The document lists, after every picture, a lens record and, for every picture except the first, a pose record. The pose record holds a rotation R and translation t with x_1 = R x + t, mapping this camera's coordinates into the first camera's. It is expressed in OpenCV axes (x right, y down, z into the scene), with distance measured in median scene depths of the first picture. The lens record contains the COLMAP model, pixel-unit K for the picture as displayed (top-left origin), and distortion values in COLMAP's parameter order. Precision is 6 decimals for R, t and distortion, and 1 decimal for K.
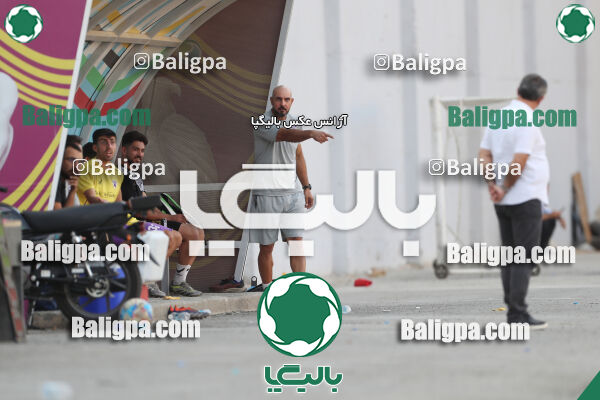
lens RADIAL K [[2831.2, 0, 298.2], [0, 2831.2, 199.9], [0, 0, 1]] dist [0.362194, 0.000000]
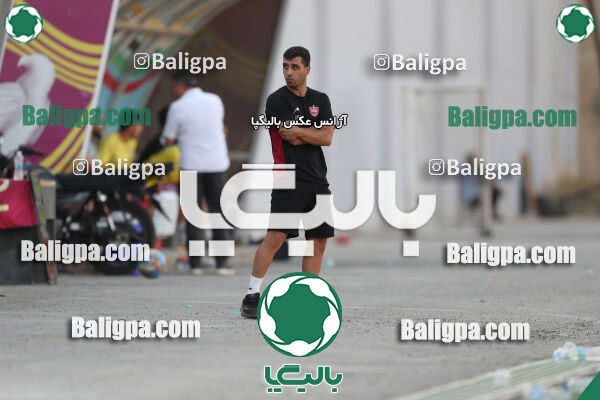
lens RADIAL K [[2831.2, 0, 301.8], [0, 2831.2, 199.8], [0, 0, 1]] dist [0.362194, 0.000000]
pose [[0.999995, 0.002935, 0.001256, 0.005473], [-0.002934, 0.999996, -0.000108, 0.014884], [-0.001256, 0.000105, 0.999999, -0.199277]]
